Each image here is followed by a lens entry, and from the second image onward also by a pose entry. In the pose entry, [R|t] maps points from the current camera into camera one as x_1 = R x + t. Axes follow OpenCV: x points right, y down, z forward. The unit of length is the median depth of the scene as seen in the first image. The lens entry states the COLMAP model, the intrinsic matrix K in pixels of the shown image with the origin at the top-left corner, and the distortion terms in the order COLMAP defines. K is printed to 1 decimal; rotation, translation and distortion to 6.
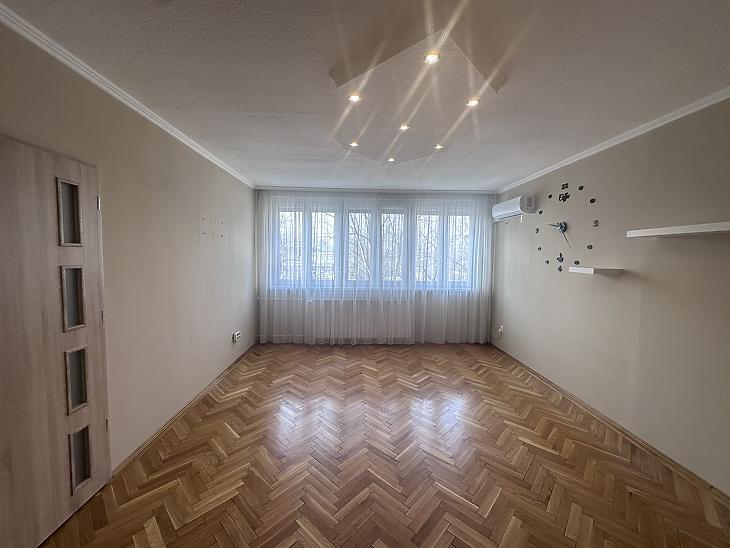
lens RADIAL K [[292.0, 0, 366.1], [0, 292.0, 274.5], [0, 0, 1]] dist [-0.003539, 0.000034]
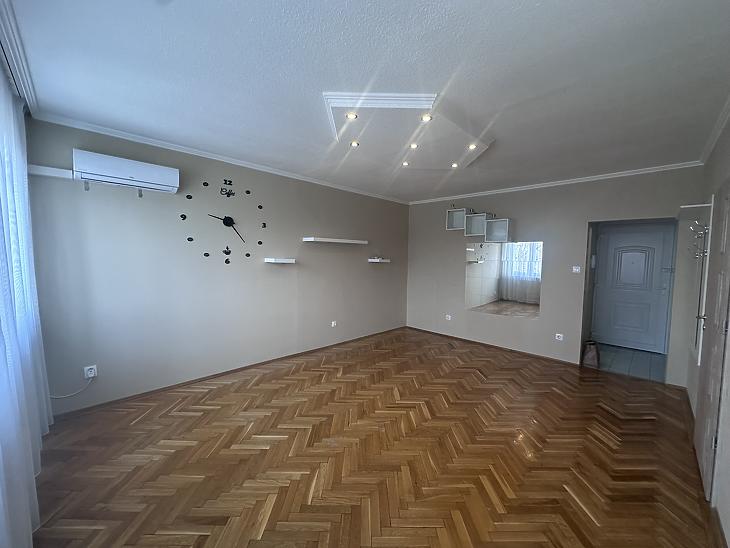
lens RADIAL K [[292.0, 0, 366.2], [0, 292.0, 277.4], [0, 0, 1]] dist [-0.003539, 0.000034]
pose [[-0.683445, -0.071126, 0.726529, -0.442908], [0.023325, 0.992606, 0.119117, -0.077022], [-0.729629, 0.098356, -0.676733, 1.378435]]
